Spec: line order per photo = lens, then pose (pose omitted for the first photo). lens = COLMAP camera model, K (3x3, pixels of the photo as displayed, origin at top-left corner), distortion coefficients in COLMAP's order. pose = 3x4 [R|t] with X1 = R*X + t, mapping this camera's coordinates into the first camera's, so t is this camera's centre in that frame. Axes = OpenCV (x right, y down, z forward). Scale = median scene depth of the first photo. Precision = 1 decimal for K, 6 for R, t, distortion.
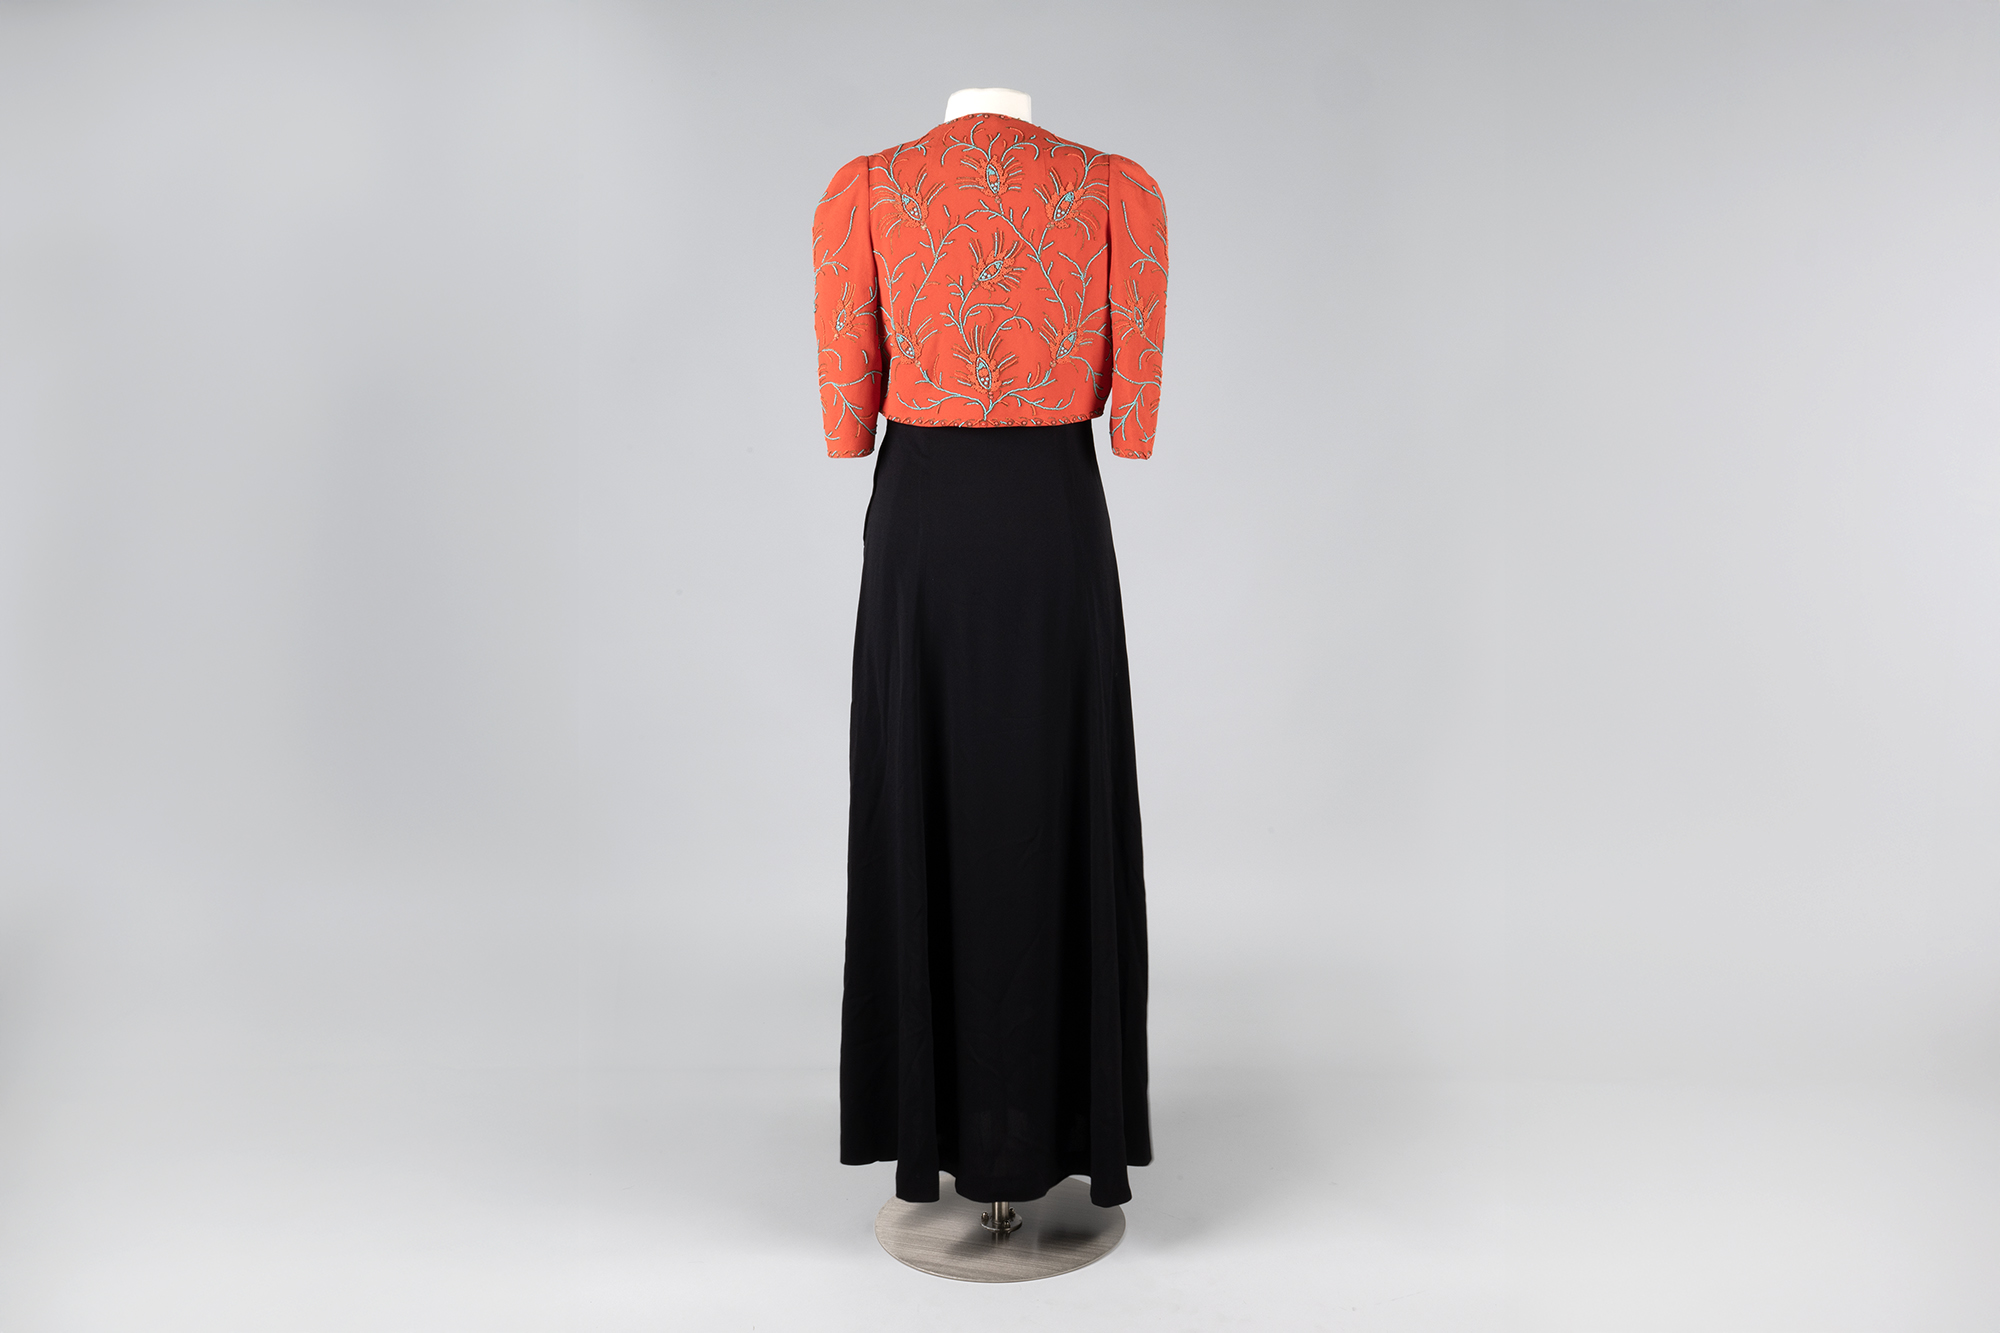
lens RADIAL K [[2019.3, 0, 999.7], [0, 2019.3, 671.9], [0, 0, 1]] dist [-0.020346, 0.000000]
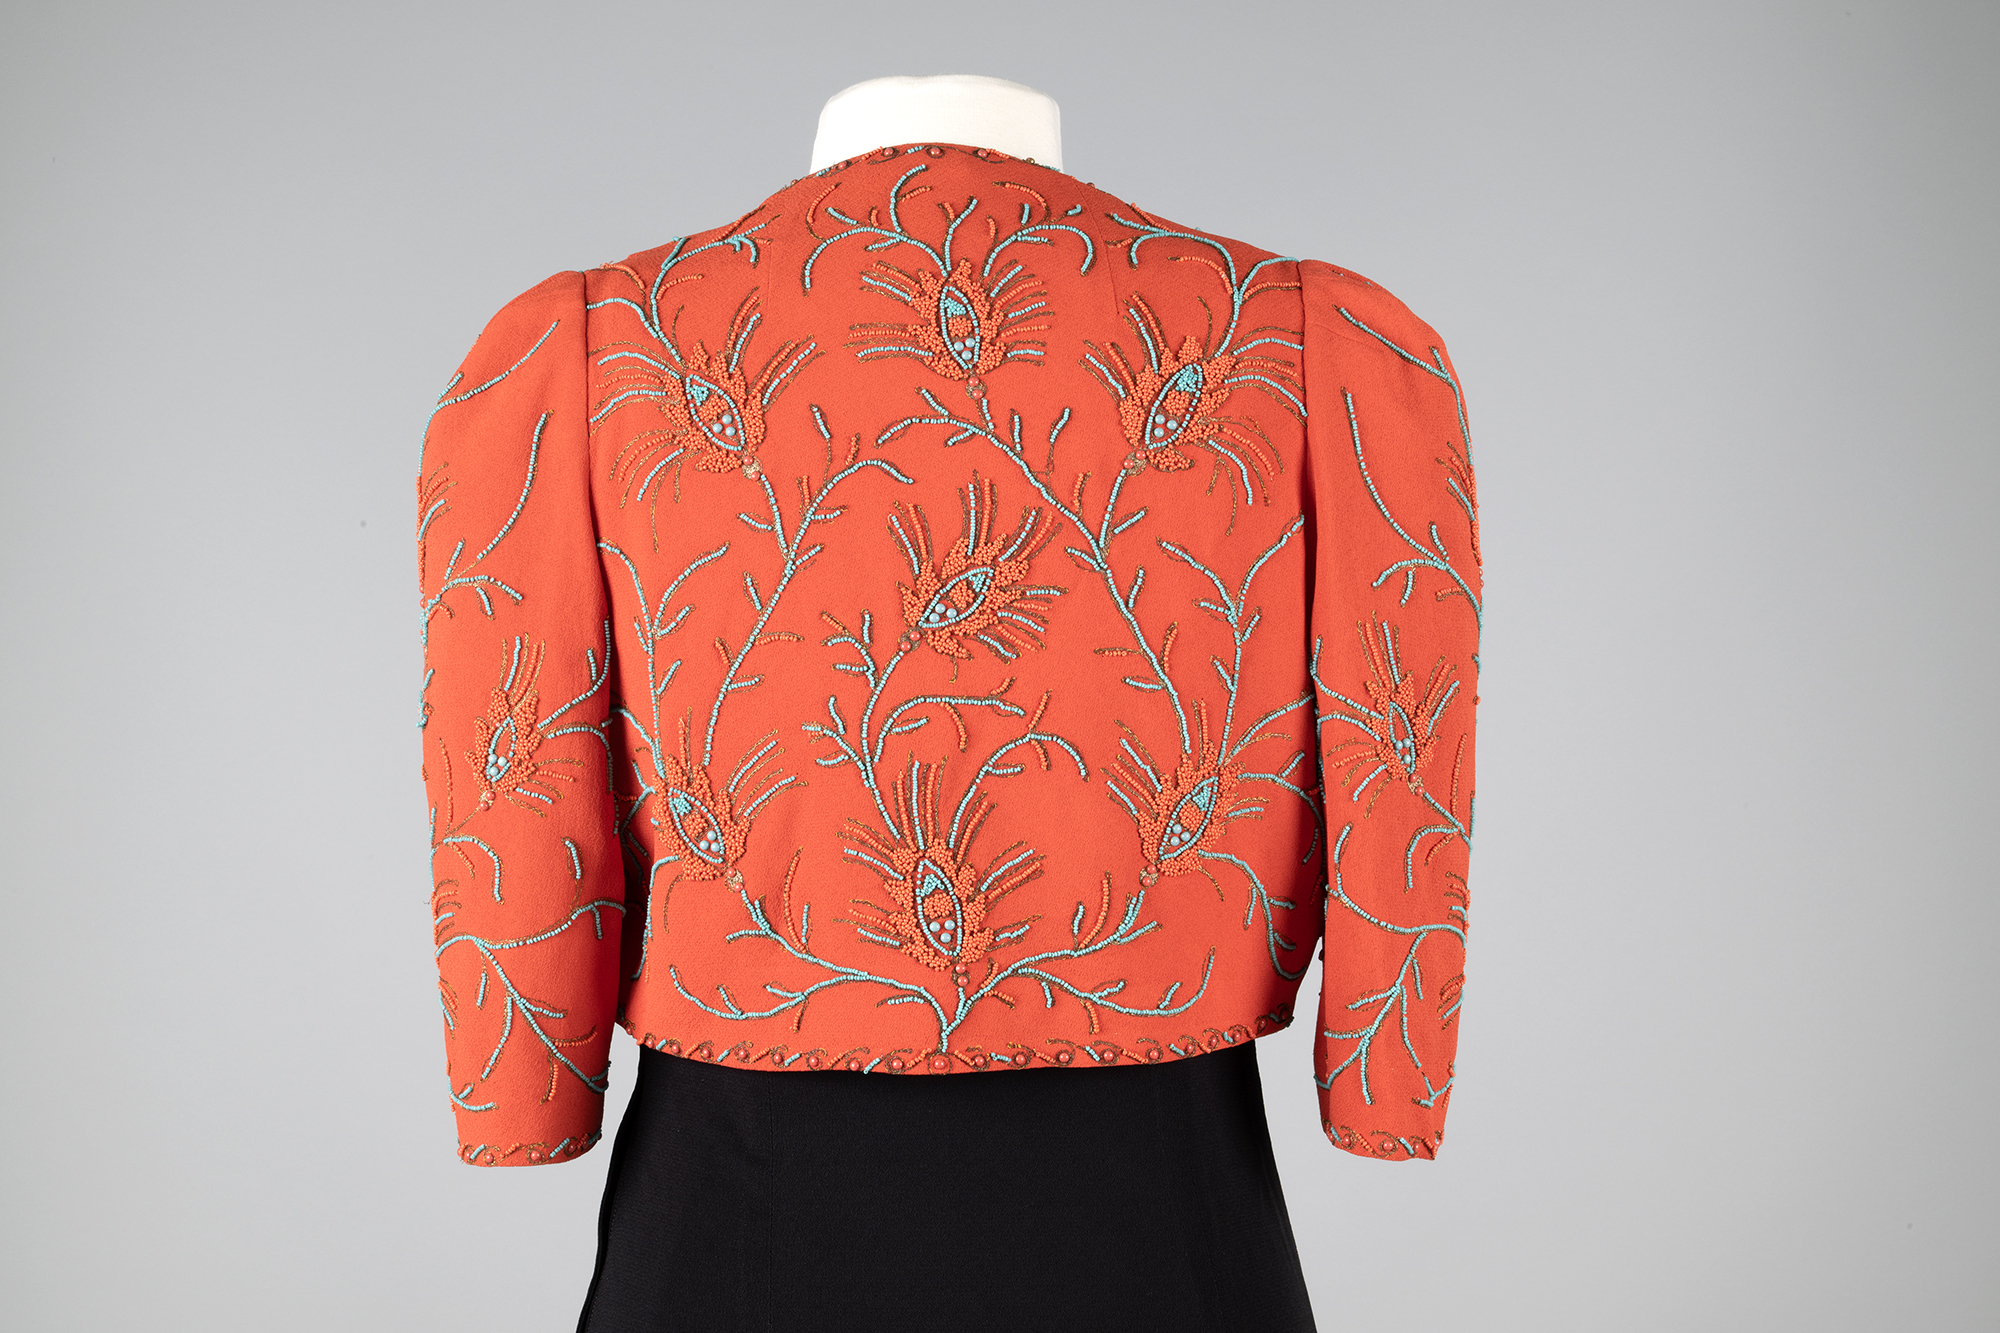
lens RADIAL K [[4074.8, 0, 999.3], [0, 4074.8, 667.2], [0, 0, 1]] dist [-0.090057, 0.000000]
pose [[0.999223, -0.008806, 0.038410, -0.022489], [0.015878, 0.982057, -0.187912, -0.060967], [-0.036066, 0.188376, 0.981434, 0.339767]]
